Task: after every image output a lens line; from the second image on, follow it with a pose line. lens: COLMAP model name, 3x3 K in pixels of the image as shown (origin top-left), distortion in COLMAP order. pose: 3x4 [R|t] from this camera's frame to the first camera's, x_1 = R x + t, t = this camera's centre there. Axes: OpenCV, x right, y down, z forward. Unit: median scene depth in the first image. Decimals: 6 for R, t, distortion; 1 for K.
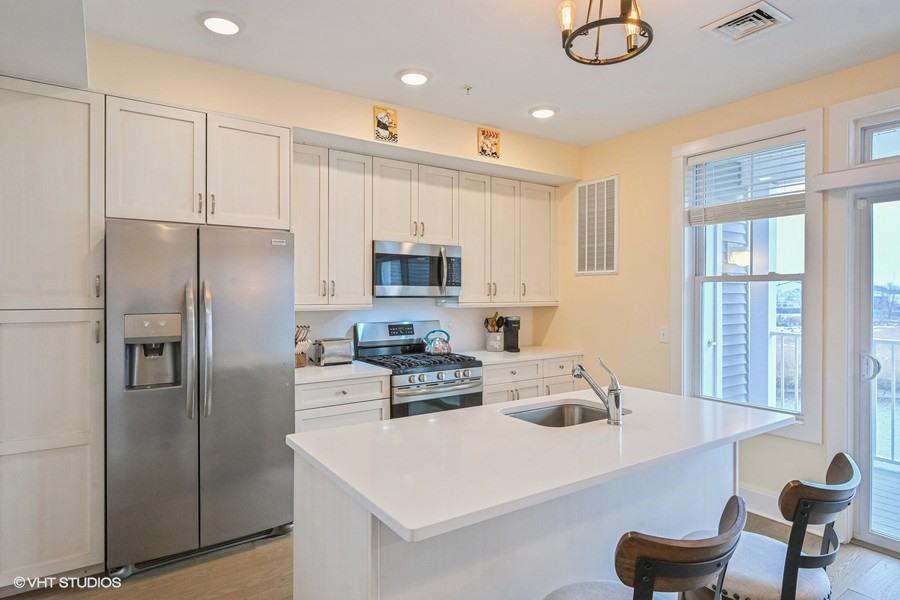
lens RADIAL K [[516.5, 0, 450.0], [0, 516.5, 300.0], [0, 0, 1]] dist [-0.002402, 0.000051]
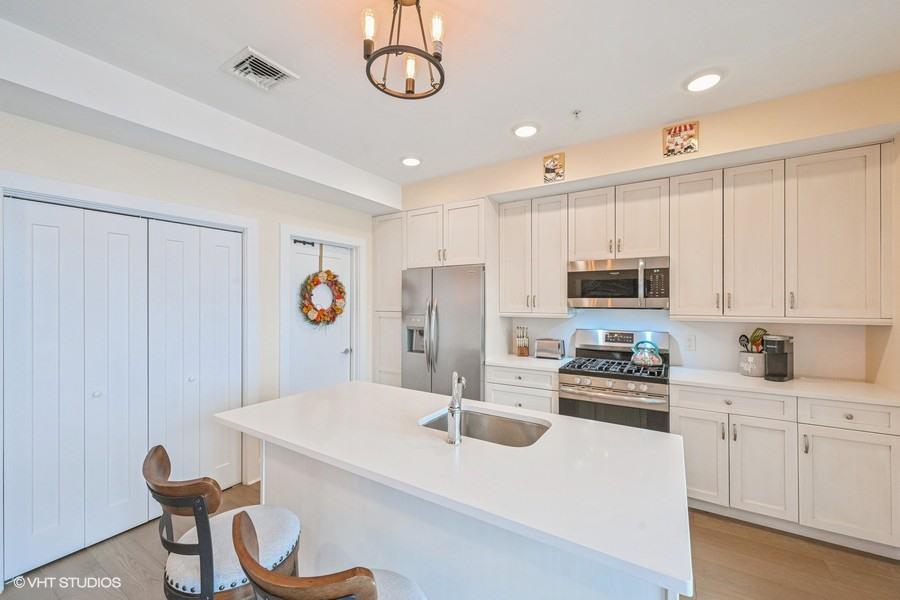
lens RADIAL K [[355.9, 0, 450.0], [0, 355.9, 300.0], [0, 0, 1]] dist [0.000961, 0.000109]
pose [[0.392370, -0.006077, -0.919787, 0.491483], [-0.010980, 0.999876, -0.011290, -0.010789], [0.919742, 0.014529, 0.392255, 0.389338]]
